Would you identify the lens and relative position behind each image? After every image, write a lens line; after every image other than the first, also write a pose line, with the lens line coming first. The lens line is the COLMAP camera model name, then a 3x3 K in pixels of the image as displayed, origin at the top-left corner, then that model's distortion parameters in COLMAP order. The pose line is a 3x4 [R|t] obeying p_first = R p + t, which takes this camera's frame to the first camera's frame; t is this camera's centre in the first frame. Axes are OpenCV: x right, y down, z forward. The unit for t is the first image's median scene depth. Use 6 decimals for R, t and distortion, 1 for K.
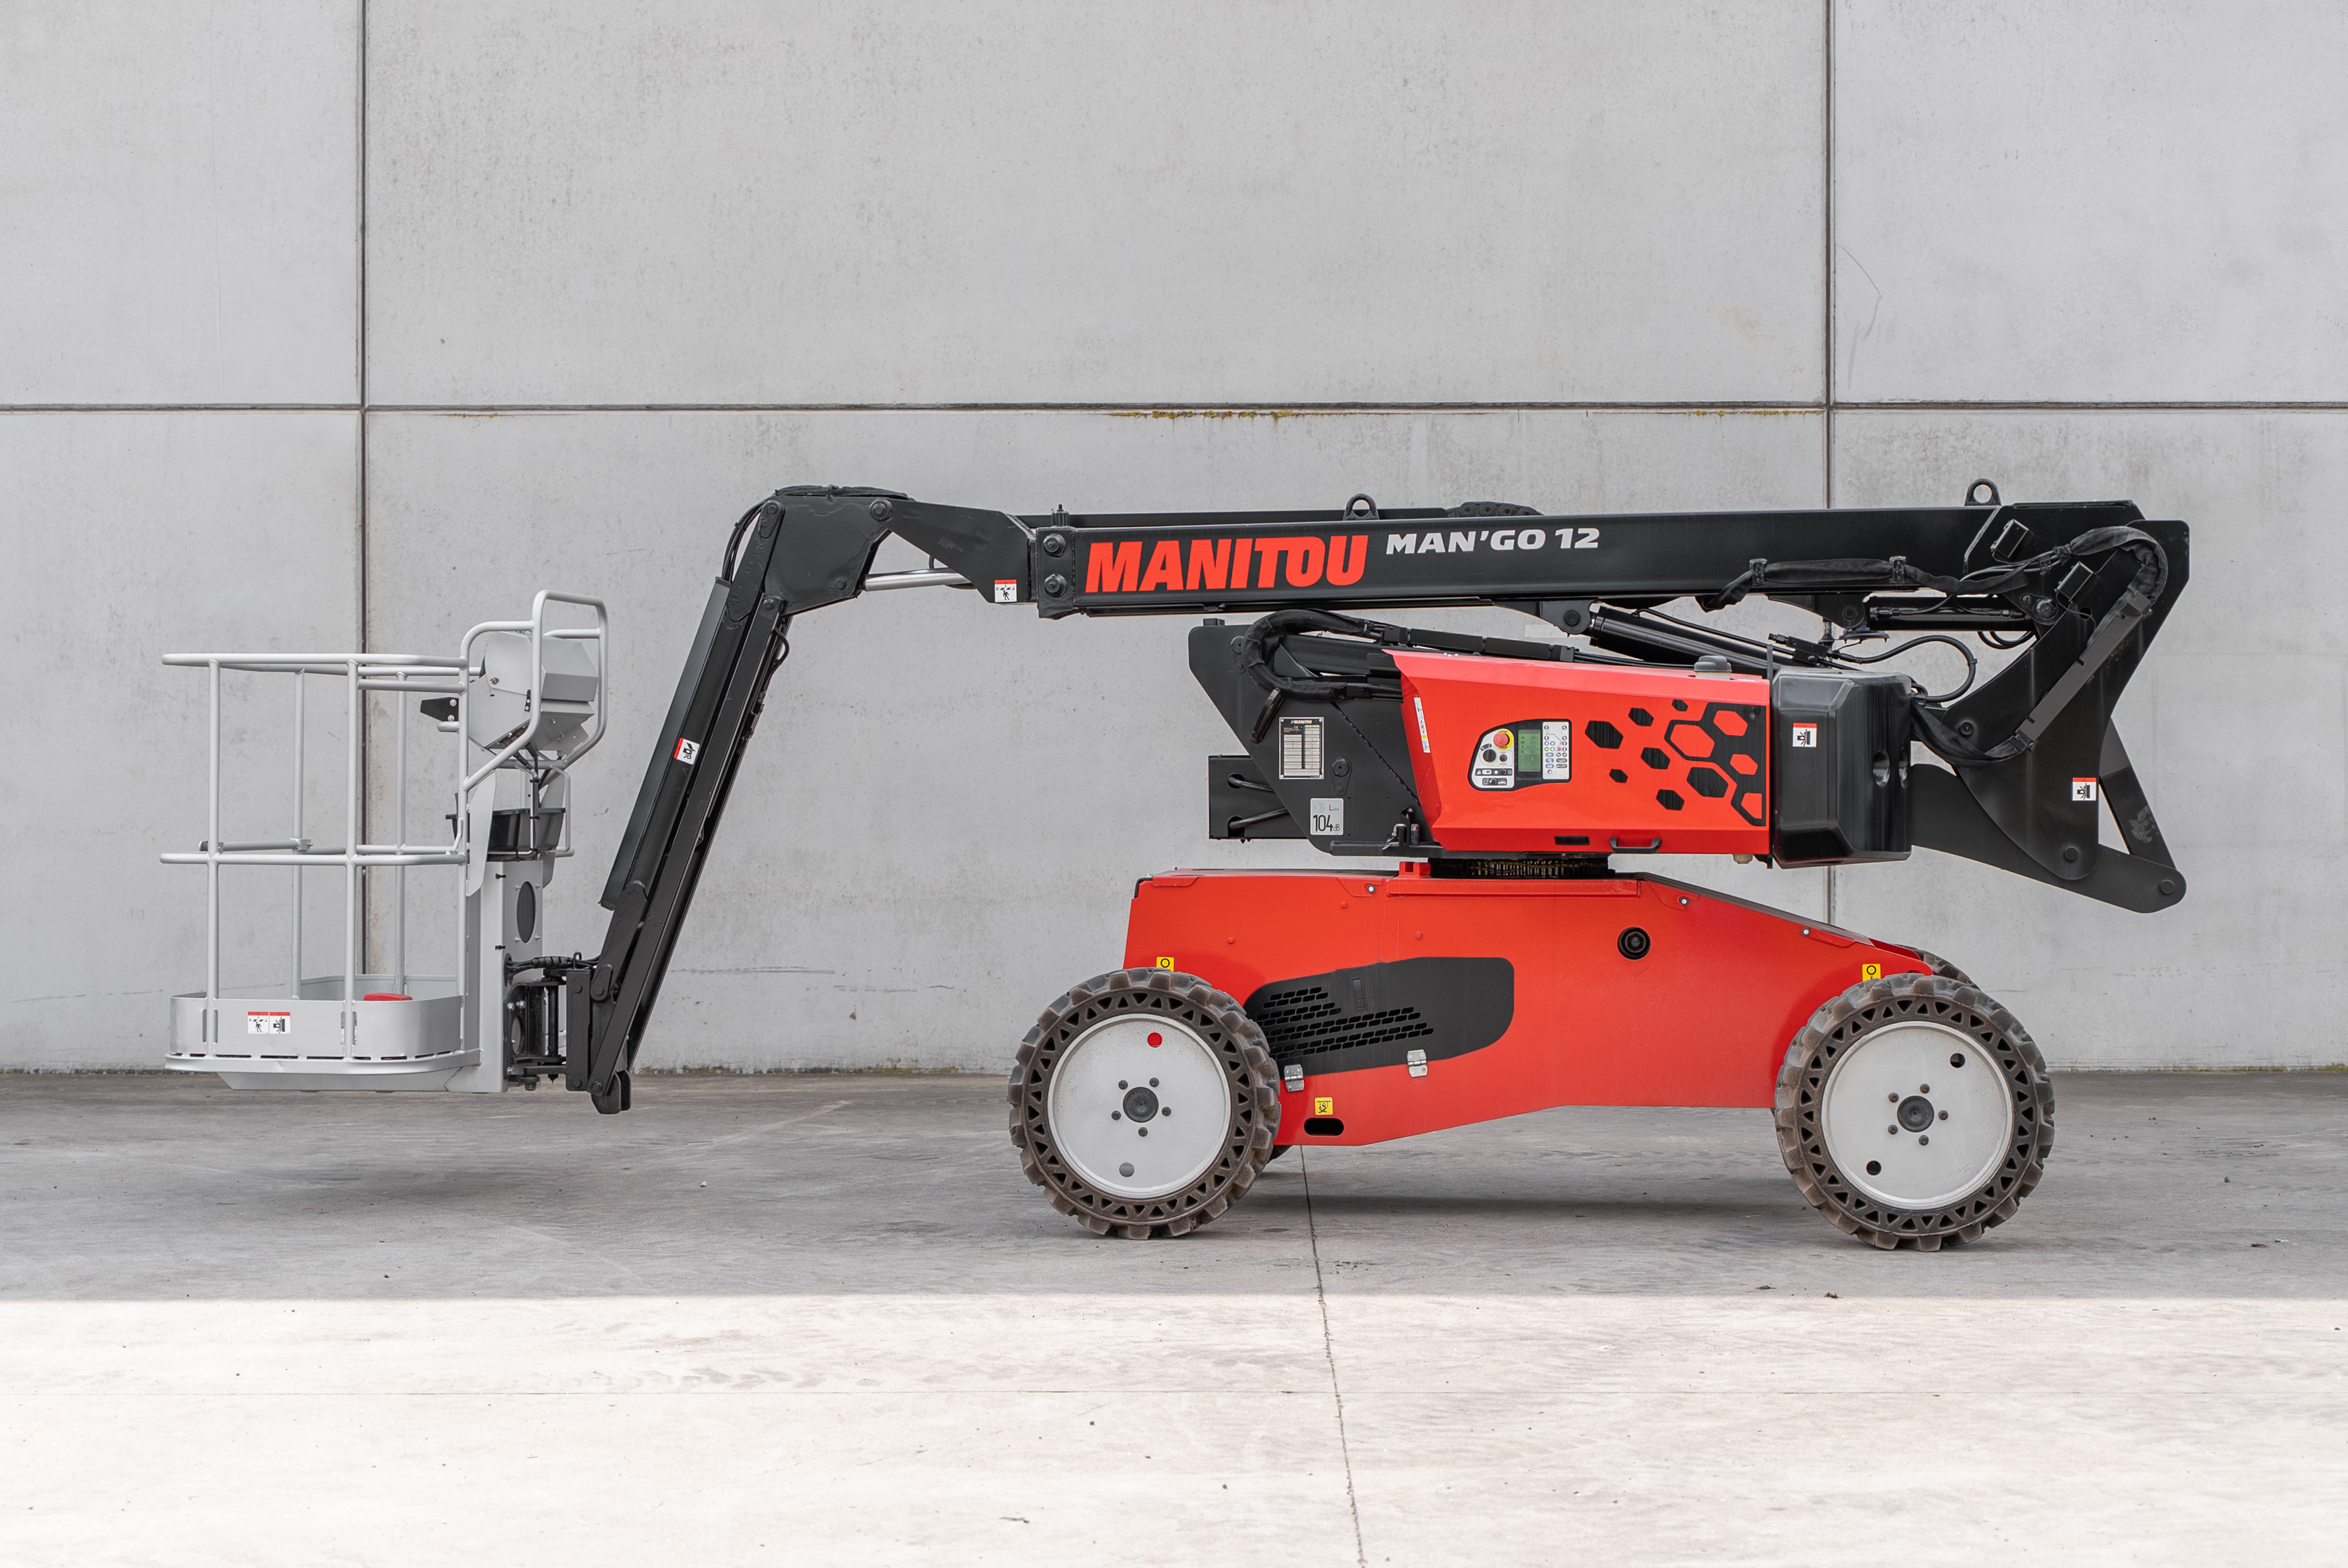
lens RADIAL K [[3966.8, 0, 1167.4], [0, 3966.8, 727.6], [0, 0, 1]] dist [-0.001164, -0.012170]
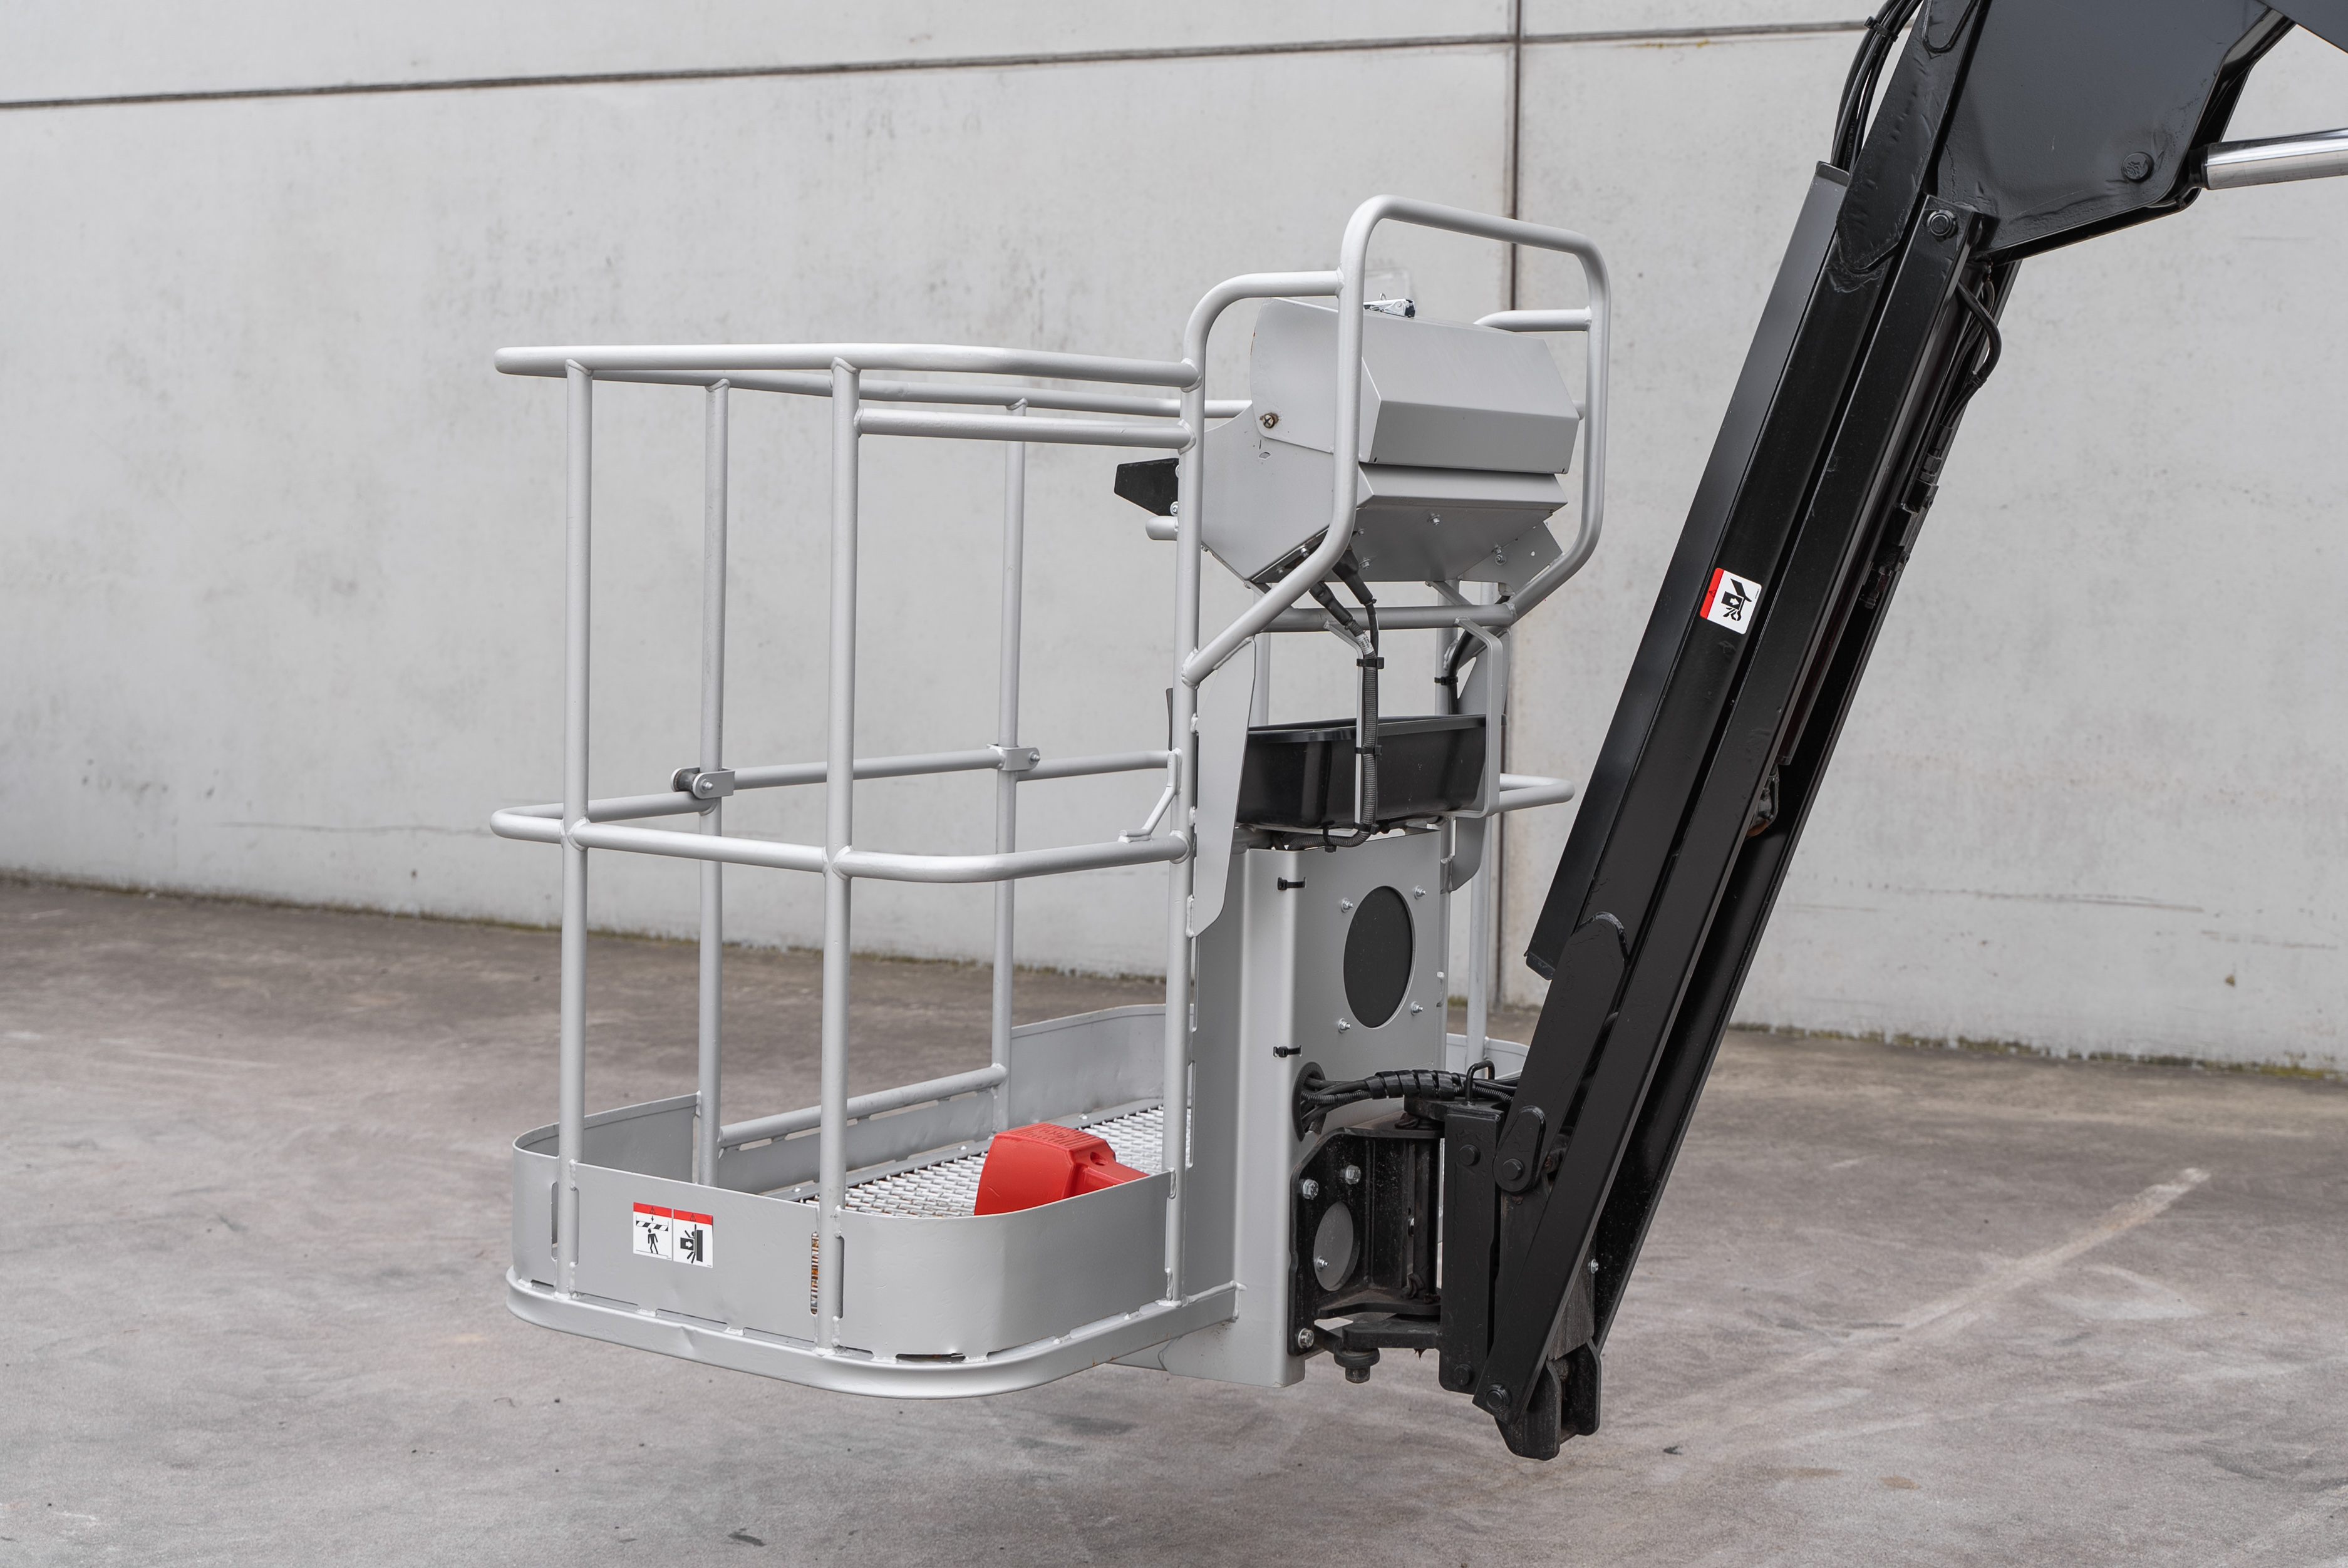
lens RADIAL K [[3206.3, 0, 1286.2], [0, 3206.3, 704.3], [0, 0, 1]] dist [-0.001338, 0.007405]
pose [[0.925785, 0.040901, -0.375832, -0.040640], [-0.016803, 0.997600, 0.067174, -0.004578], [0.377678, -0.055873, 0.924250, 0.680468]]
